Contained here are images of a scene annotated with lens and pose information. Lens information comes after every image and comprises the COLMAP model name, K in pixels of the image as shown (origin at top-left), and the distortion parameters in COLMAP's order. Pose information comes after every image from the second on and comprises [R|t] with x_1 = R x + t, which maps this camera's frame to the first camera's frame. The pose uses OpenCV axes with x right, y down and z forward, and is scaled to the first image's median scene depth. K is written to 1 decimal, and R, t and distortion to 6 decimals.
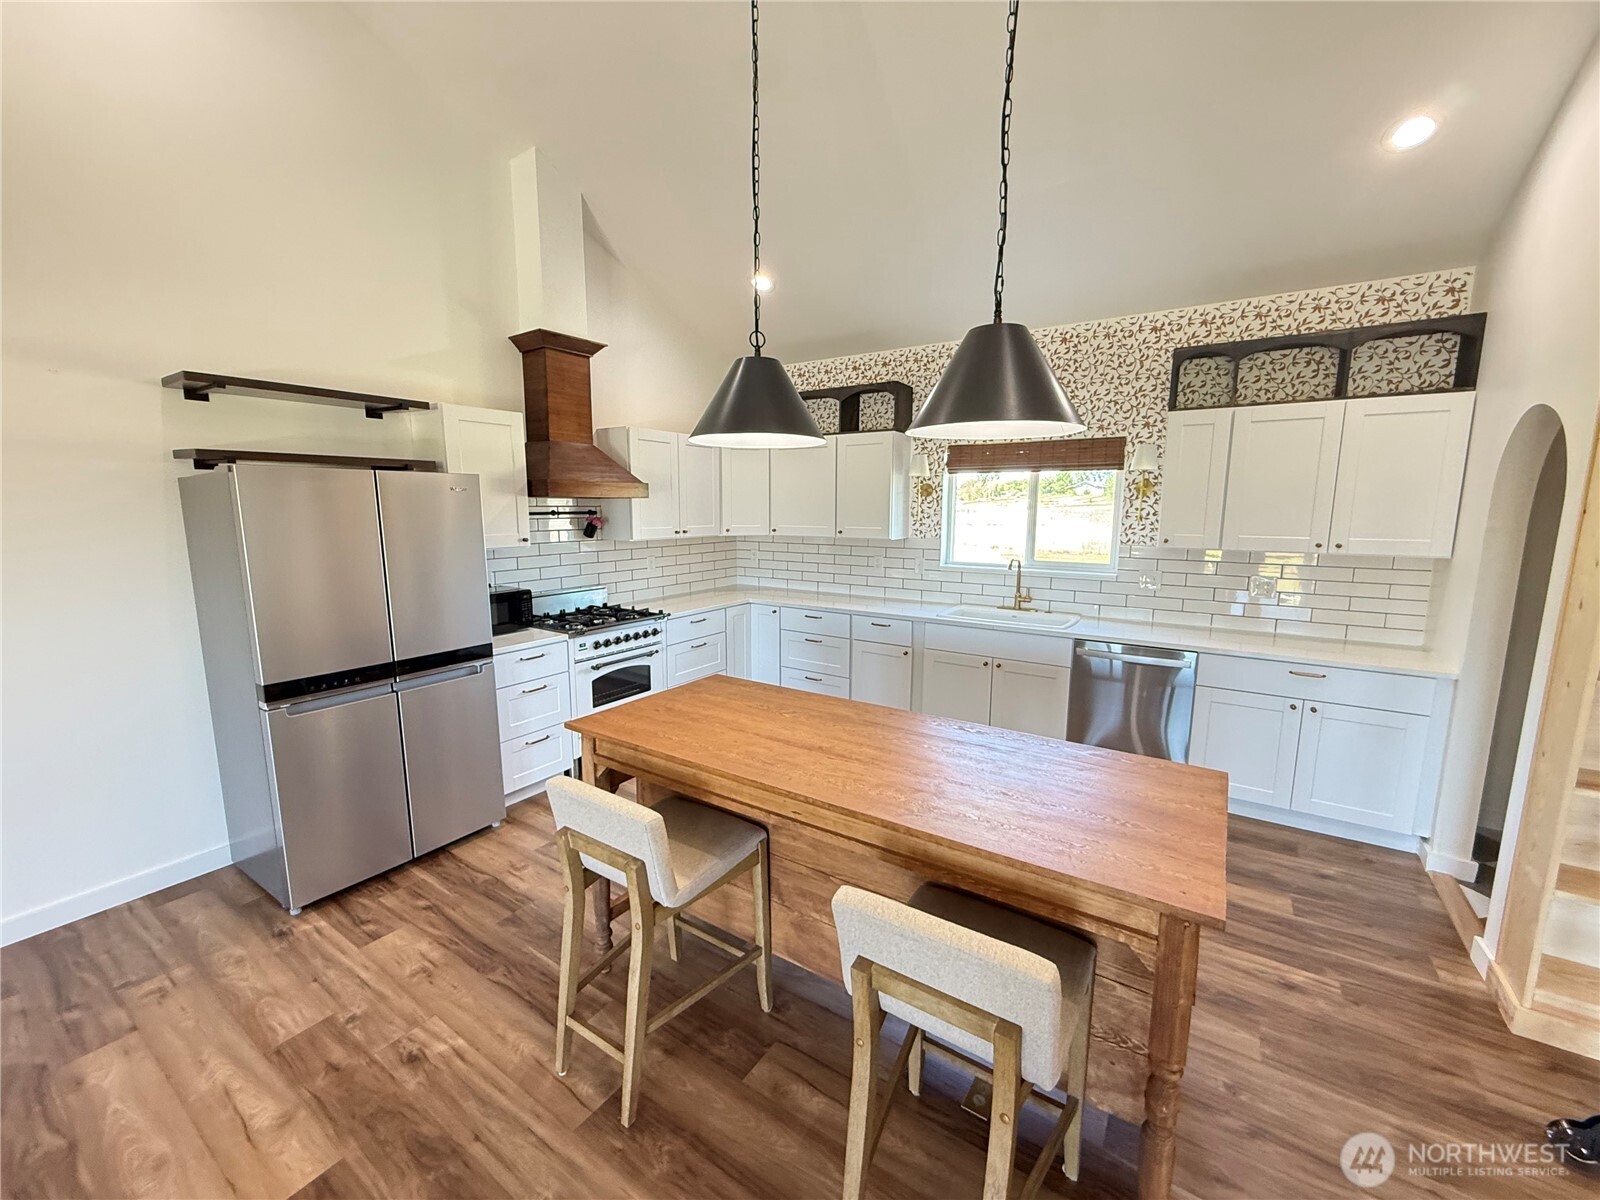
lens RADIAL K [[639.0, 0, 803.6], [0, 639.0, 600.4], [0, 0, 1]] dist [0.000005, -0.000324]
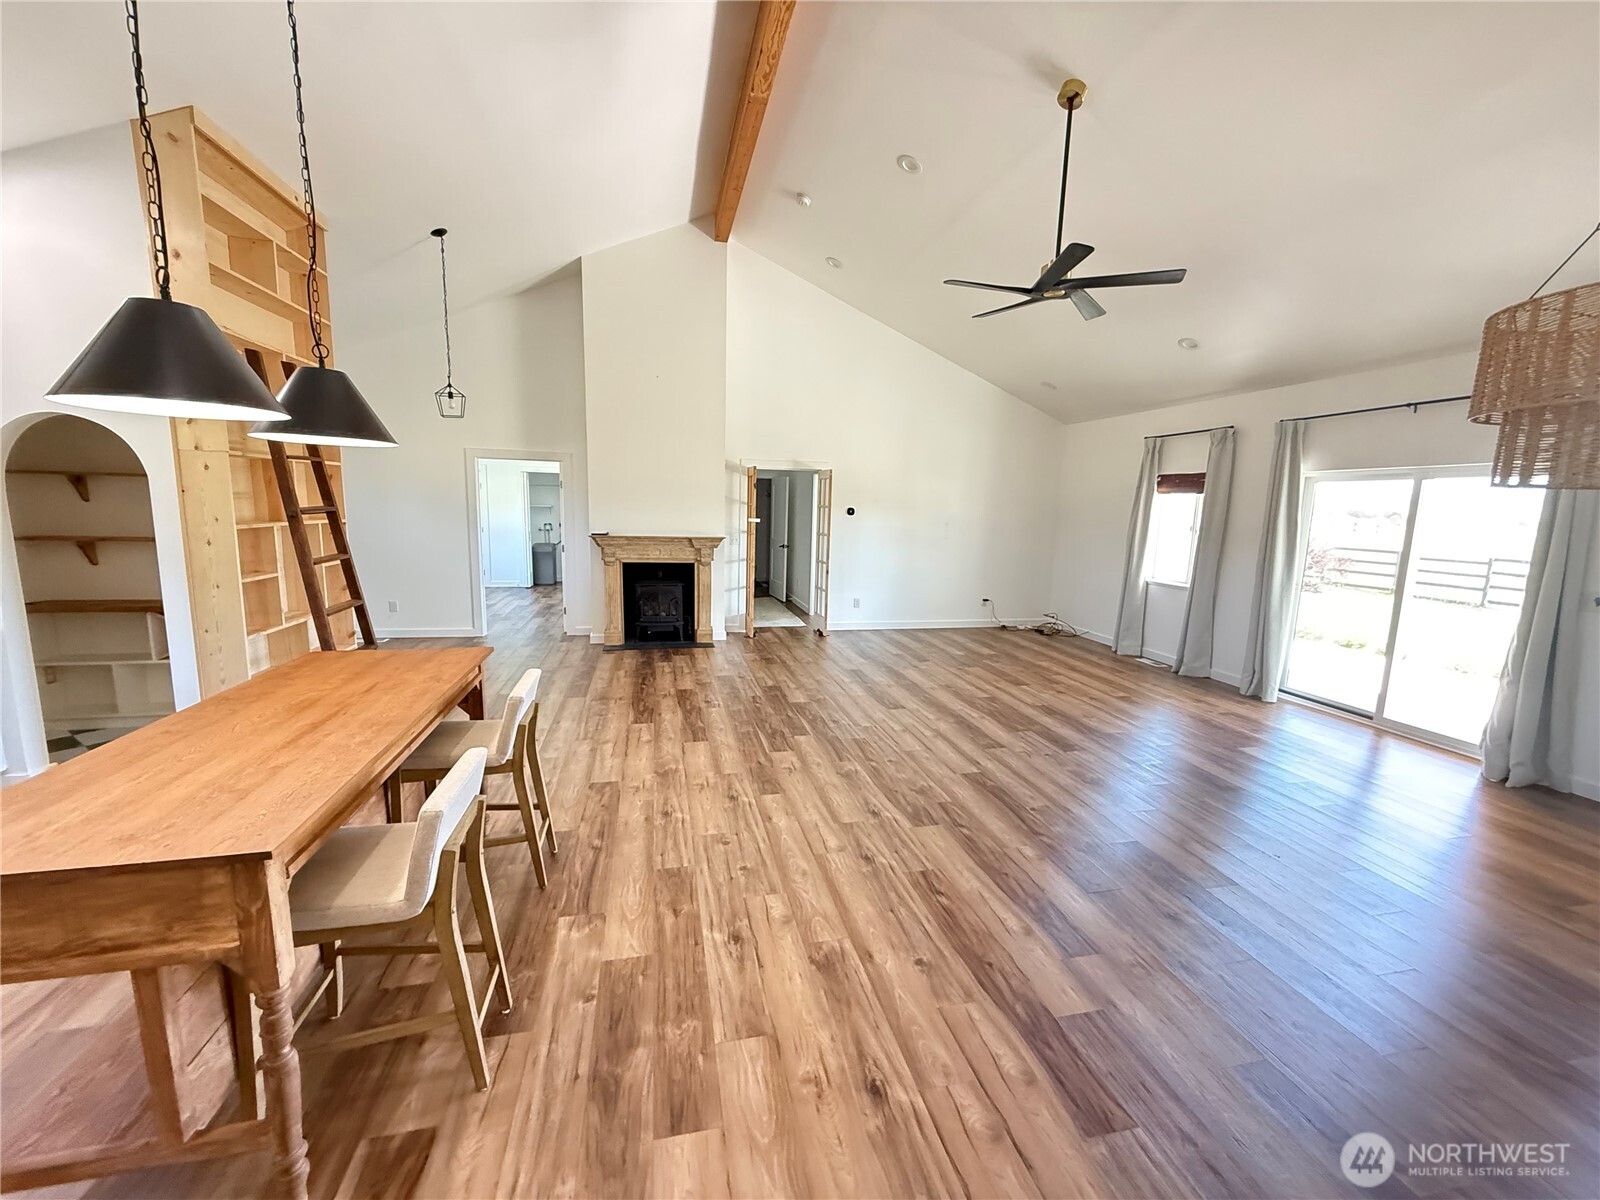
lens RADIAL K [[639.0, 0, 801.1], [0, 639.0, 599.6], [0, 0, 1]] dist [0.000005, -0.000324]
pose [[-0.723051, -0.123873, 0.679598, -0.775472], [0.078606, 0.962647, 0.259098, -0.107530], [-0.686308, 0.240762, -0.686305, 0.698738]]
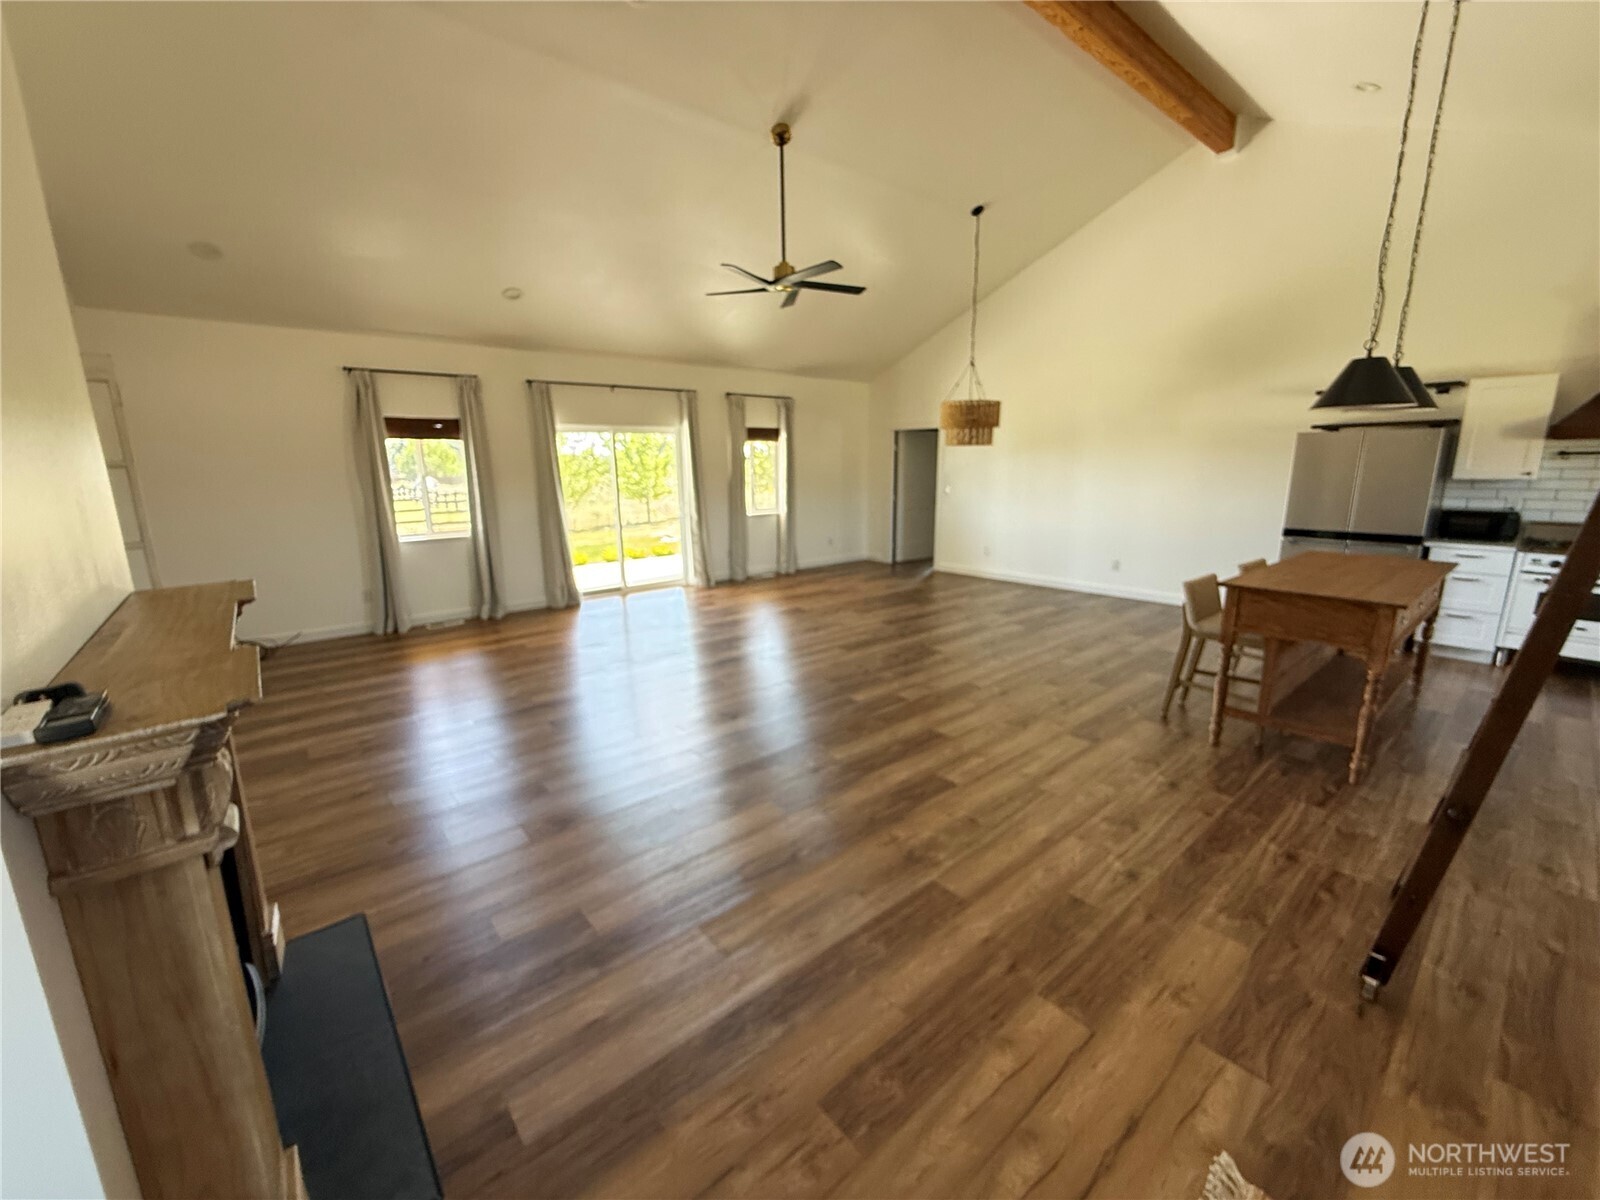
lens RADIAL K [[639.0, 0, 801.3], [0, 639.0, 605.9], [0, 0, 1]] dist [0.000005, -0.000324]
pose [[-0.284315, 0.217085, -0.933830, 1.475575], [-0.130265, 0.956248, 0.261957, 0.026456], [0.949840, 0.196124, -0.243597, -0.042676]]
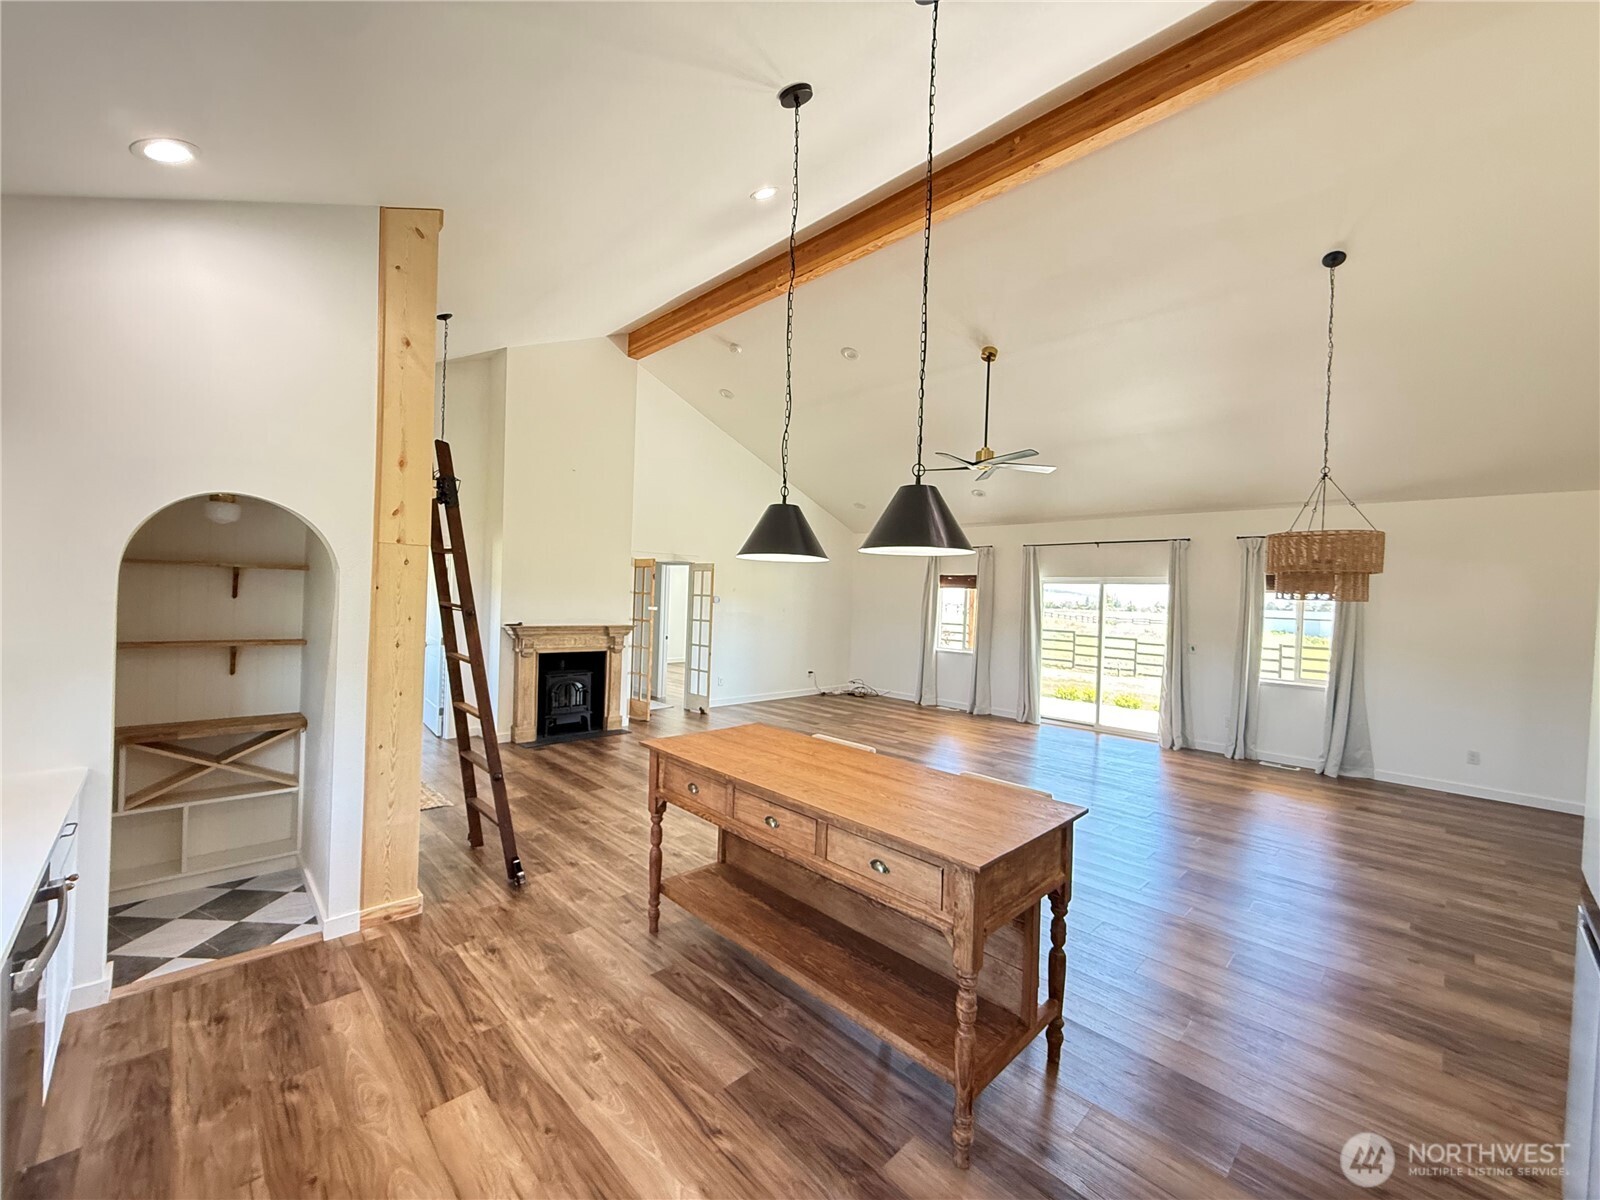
lens RADIAL K [[639.0, 0, 802.4], [0, 639.0, 596.3], [0, 0, 1]] dist [0.000005, -0.000324]
pose [[-0.978625, -0.034896, 0.202671, -0.072820], [-0.004062, 0.988586, 0.150601, -0.221884], [-0.205614, 0.146558, -0.967597, 1.444156]]
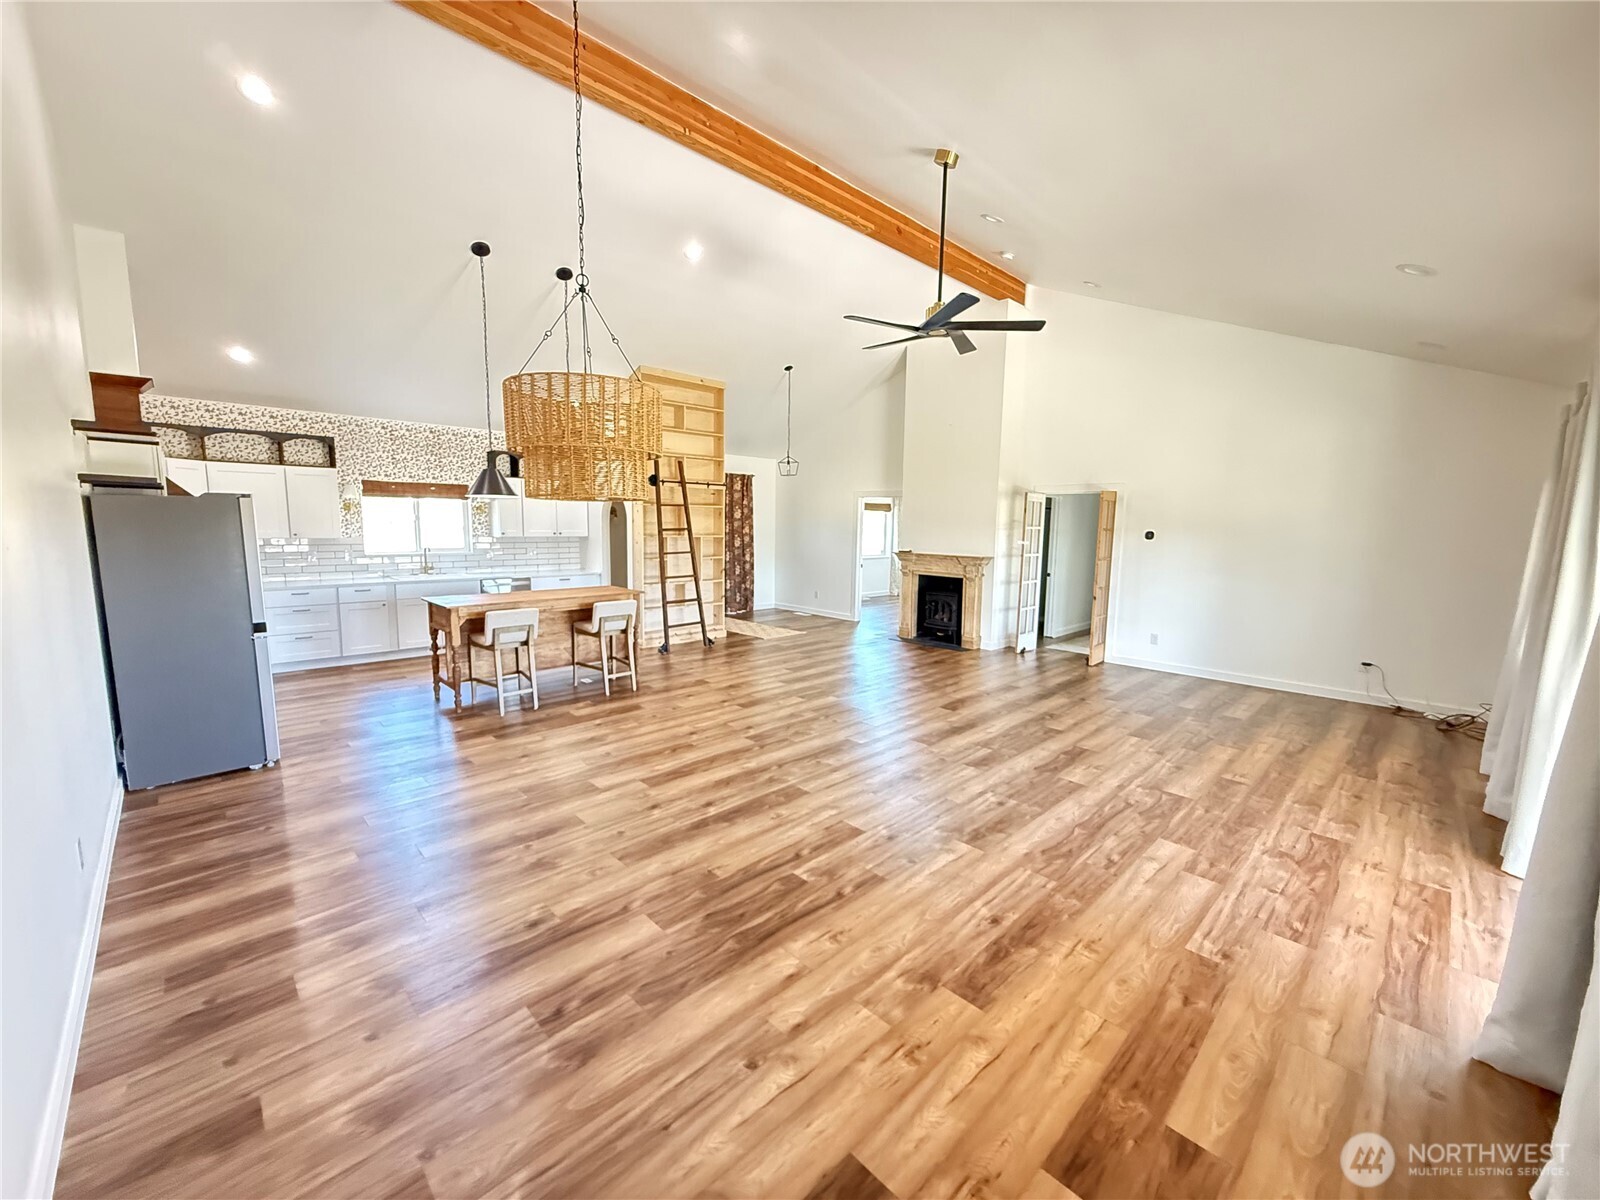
lens RADIAL K [[639.0, 0, 795.6], [0, 639.0, 611.6], [0, 0, 1]] dist [0.000005, -0.000324]
pose [[0.219158, -0.134631, 0.966356, -1.690908], [0.134598, 0.985136, 0.106722, 0.091928], [-0.966361, 0.106680, 0.234021, -0.599896]]
